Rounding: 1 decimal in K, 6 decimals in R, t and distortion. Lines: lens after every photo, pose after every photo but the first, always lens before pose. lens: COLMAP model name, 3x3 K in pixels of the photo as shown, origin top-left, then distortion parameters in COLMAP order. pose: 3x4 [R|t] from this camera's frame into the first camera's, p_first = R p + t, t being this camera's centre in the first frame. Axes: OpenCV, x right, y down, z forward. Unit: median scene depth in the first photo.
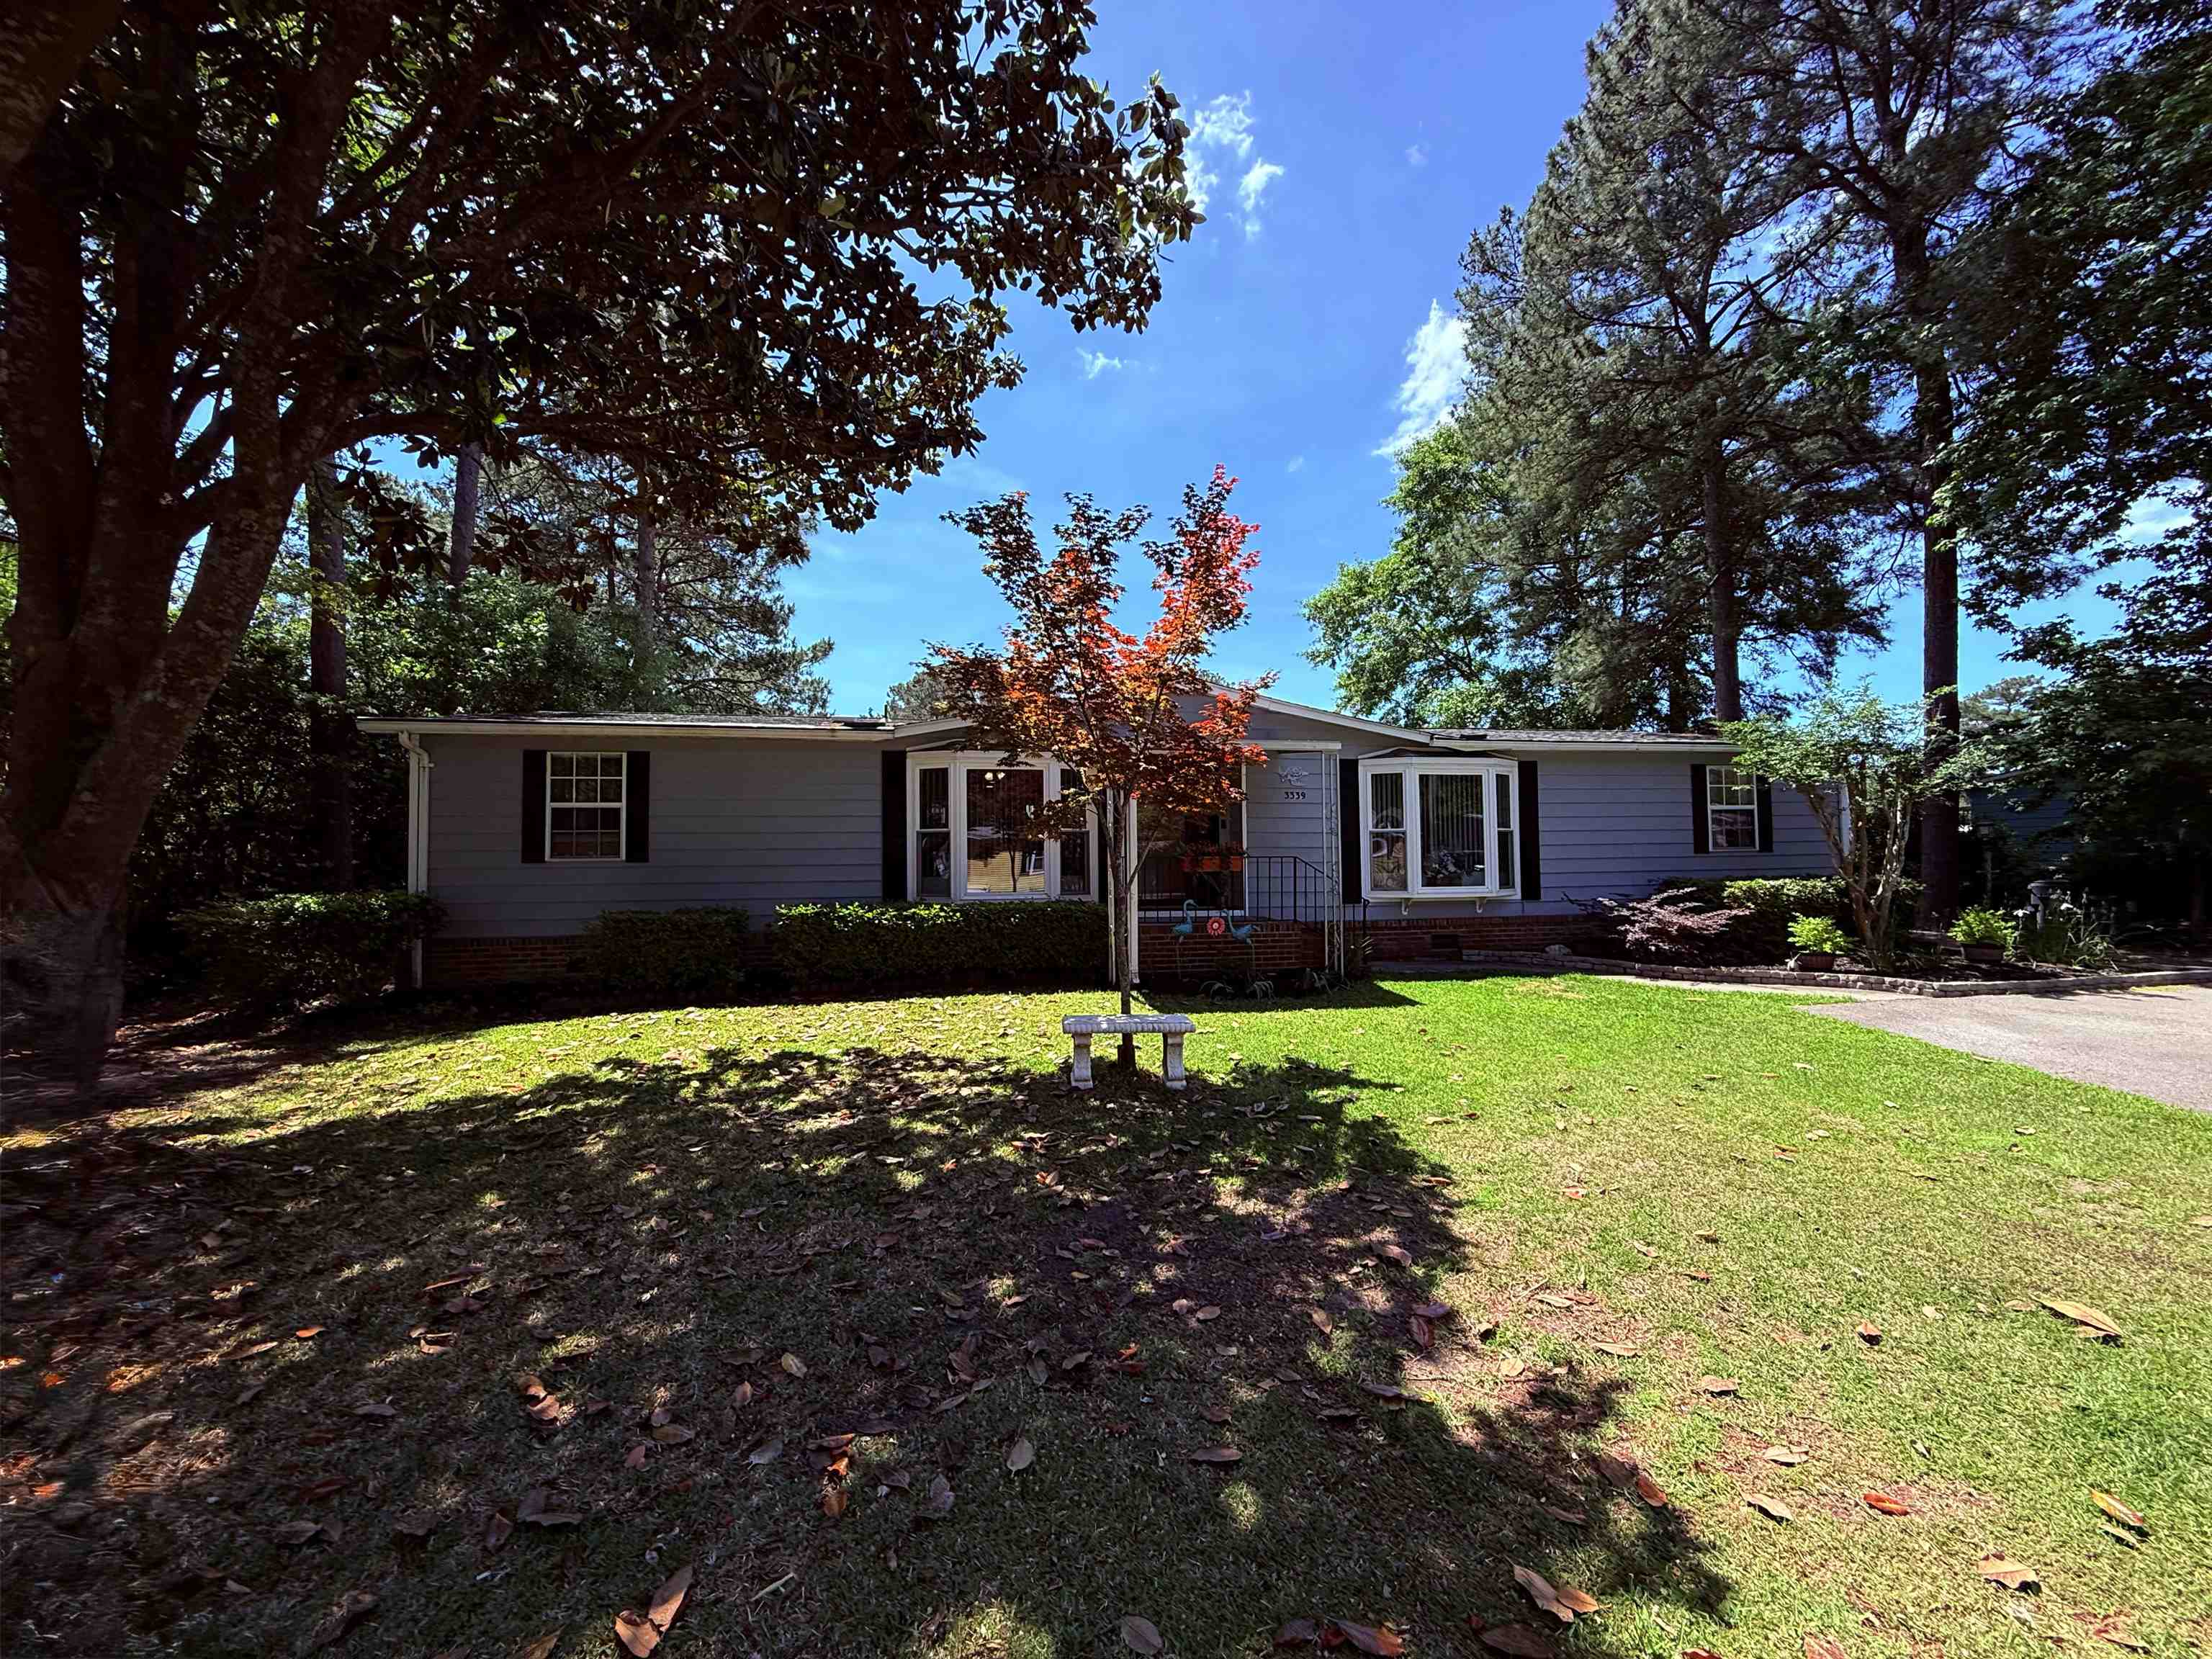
lens RADIAL K [[880.9, 0, 1112.7], [0, 880.9, 827.9], [0, 0, 1]] dist [-0.000527, -0.000052]
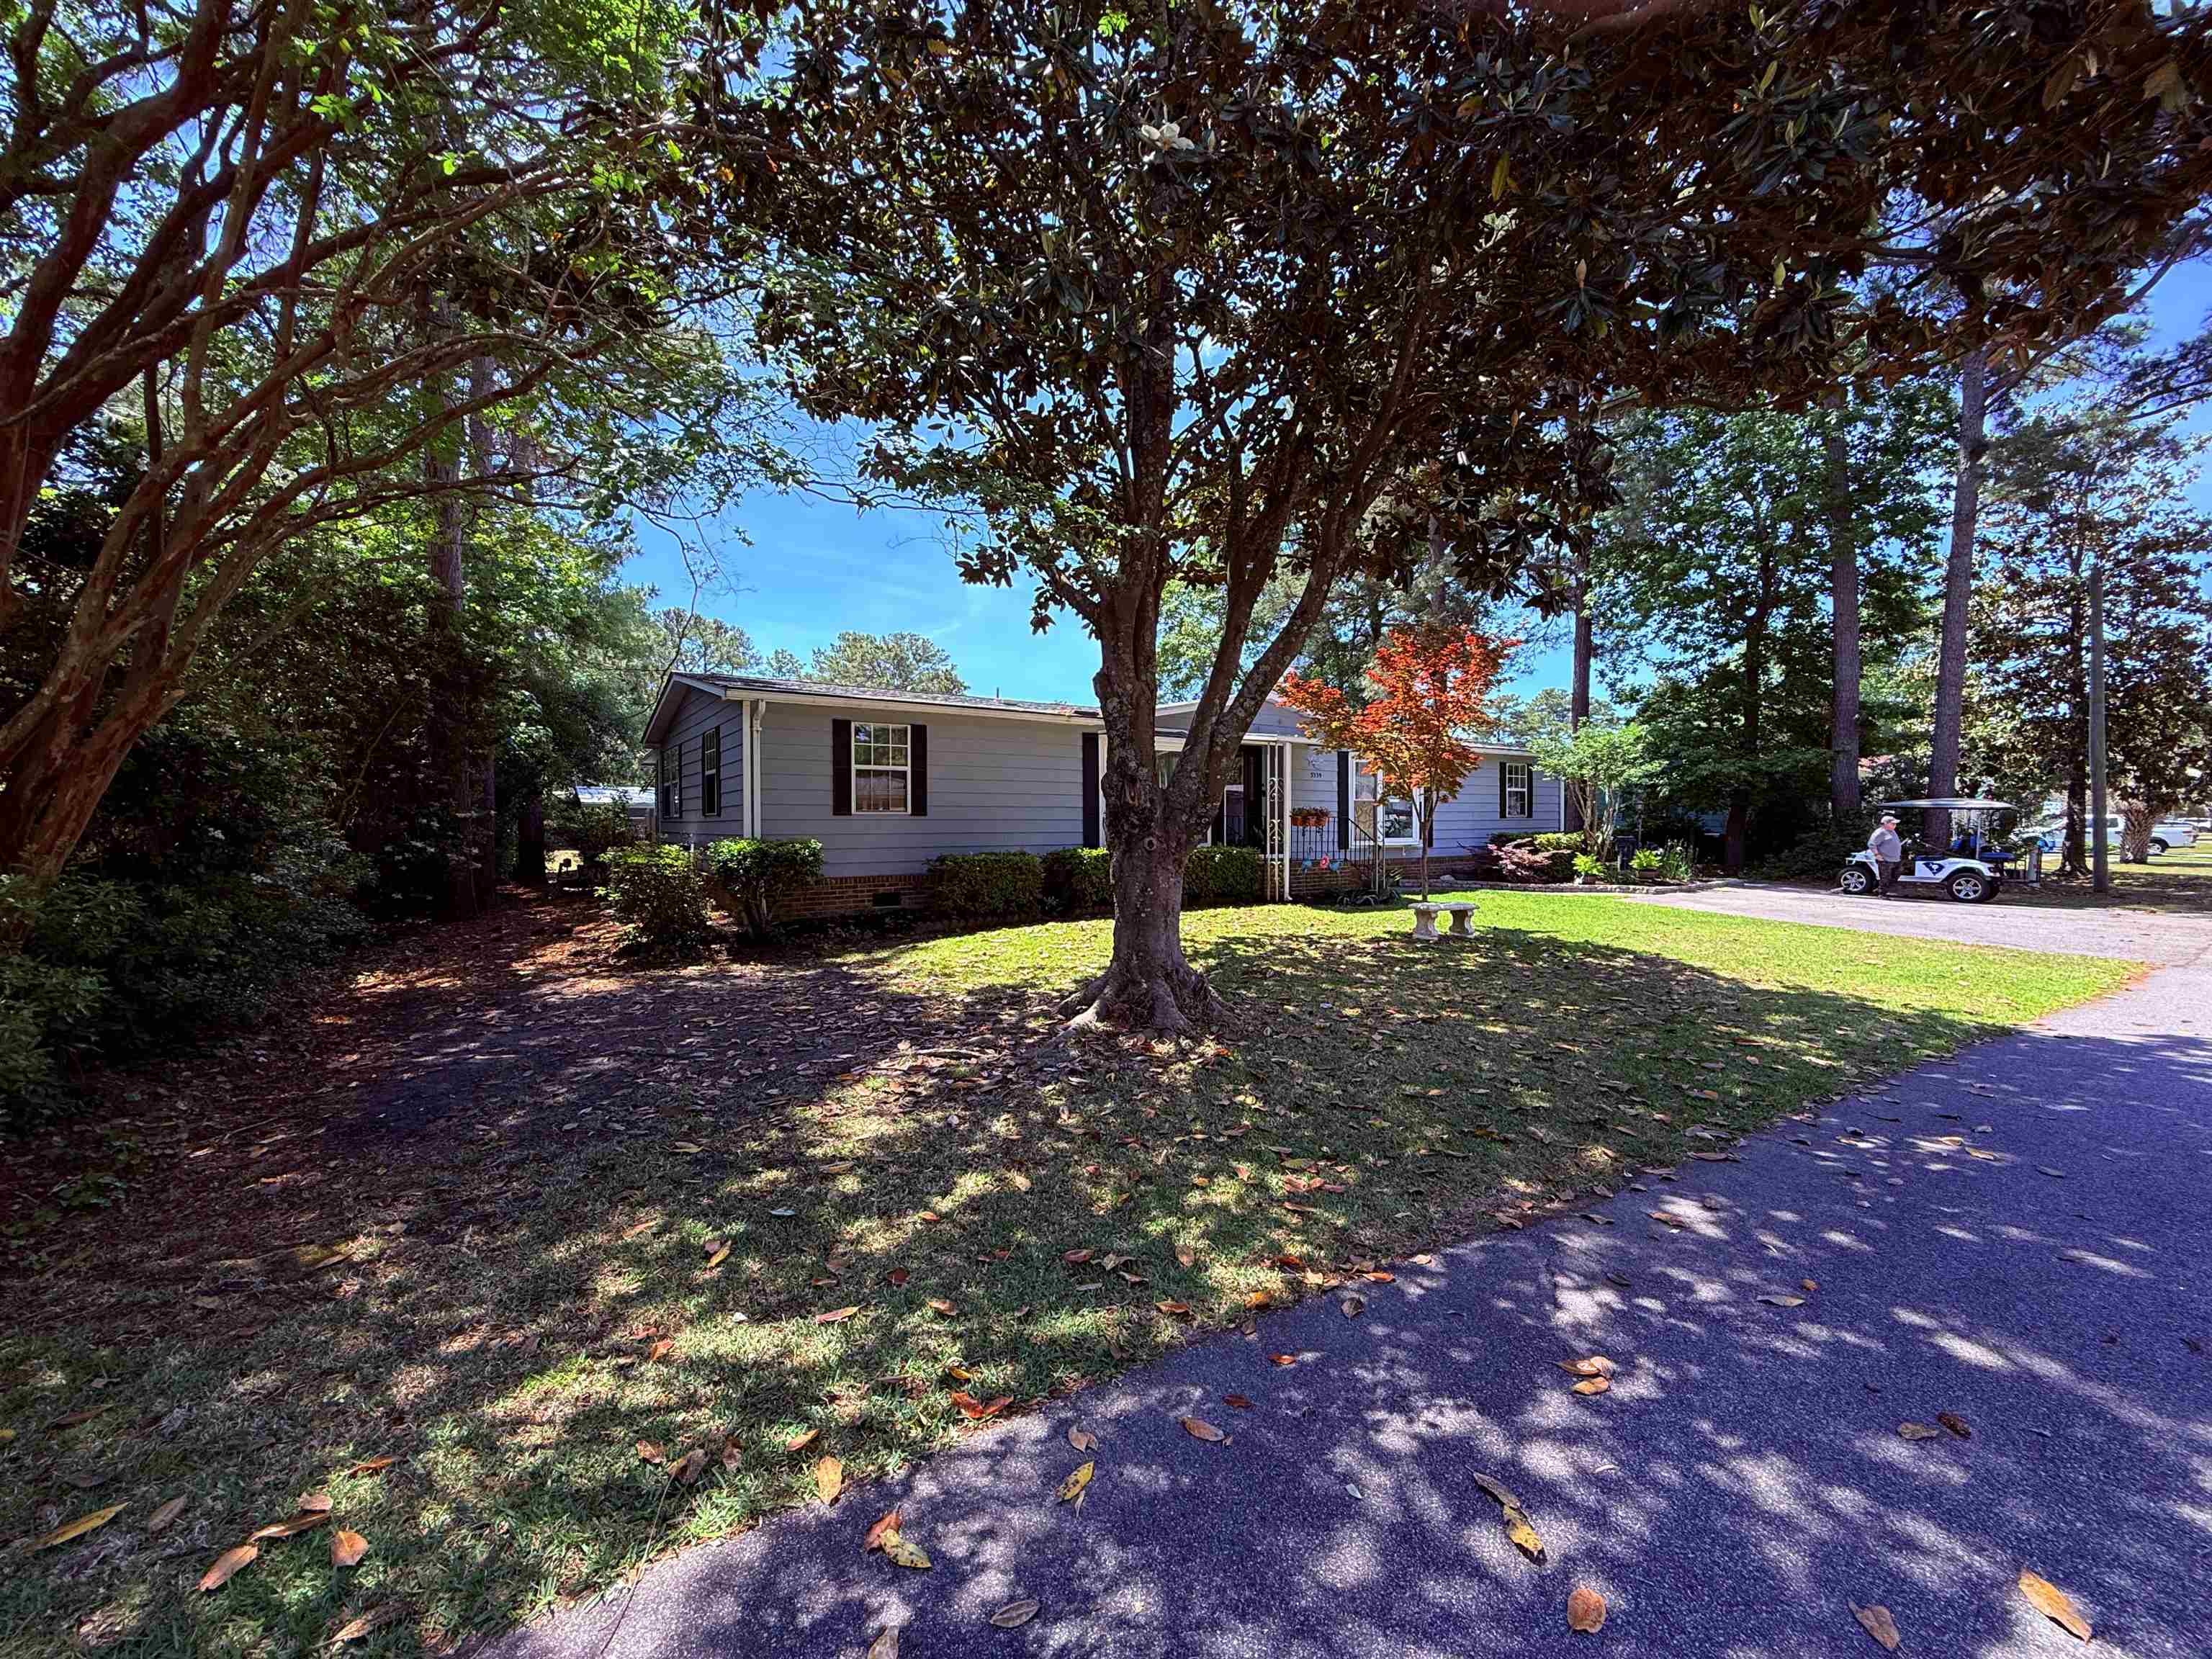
lens RADIAL K [[880.9, 0, 1106.8], [0, 880.9, 824.9], [0, 0, 1]] dist [-0.000527, -0.000052]
pose [[0.912329, 0.006388, 0.409408, -0.718639], [-0.021895, 0.999209, 0.033198, 0.004365], [-0.408872, -0.039252, 0.911747, -0.186132]]
